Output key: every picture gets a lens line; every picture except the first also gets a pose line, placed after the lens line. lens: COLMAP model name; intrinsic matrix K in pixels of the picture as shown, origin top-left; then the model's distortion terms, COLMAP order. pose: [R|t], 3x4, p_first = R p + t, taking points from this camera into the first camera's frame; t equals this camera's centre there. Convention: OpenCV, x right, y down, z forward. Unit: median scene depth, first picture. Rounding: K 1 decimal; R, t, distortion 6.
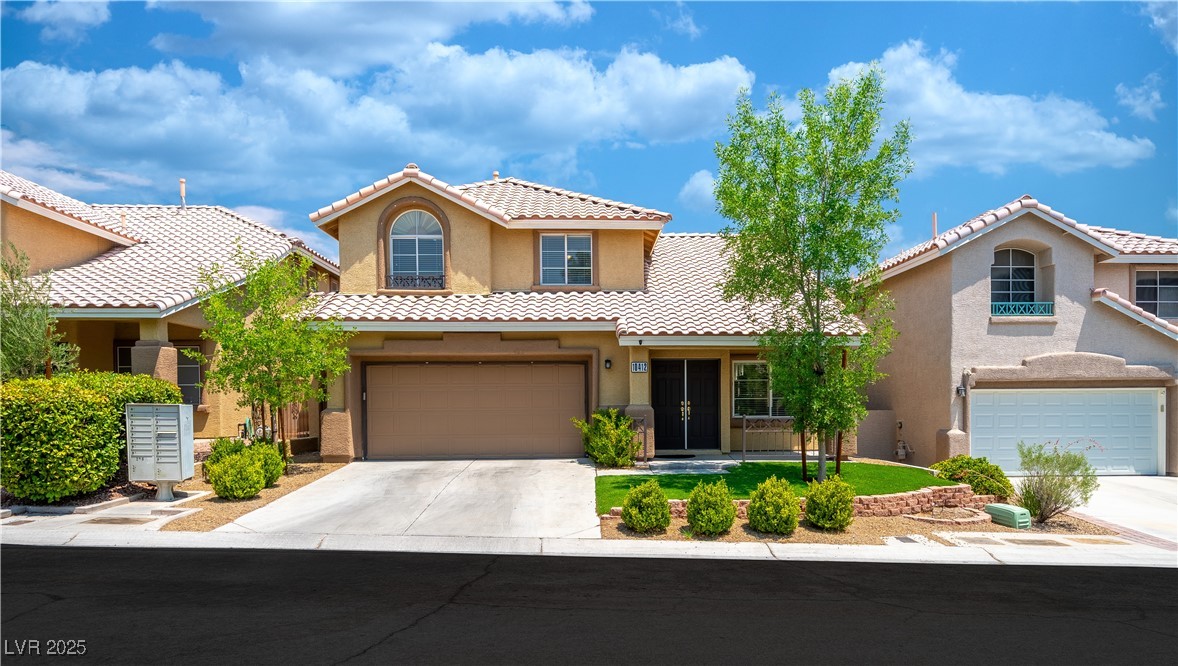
lens RADIAL K [[706.3, 0, 589.0], [0, 706.3, 333.0], [0, 0, 1]] dist [-0.000591, -0.000097]
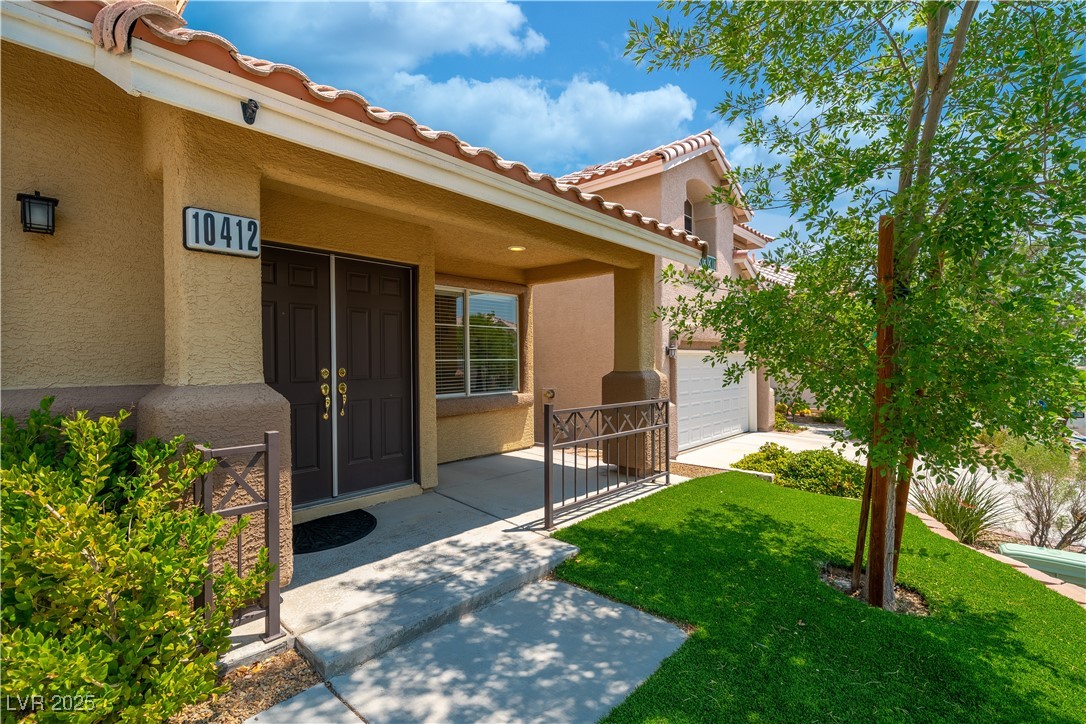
lens RADIAL K [[512.0, 0, 543.0], [0, 512.0, 362.0], [0, 0, 1]] dist [0.001461, 0.000462]
pose [[0.676909, -0.000075, 0.736067, 0.014404], [-0.070493, 0.995397, 0.064929, 0.068951], [-0.732684, -0.095838, 0.673788, 0.742192]]
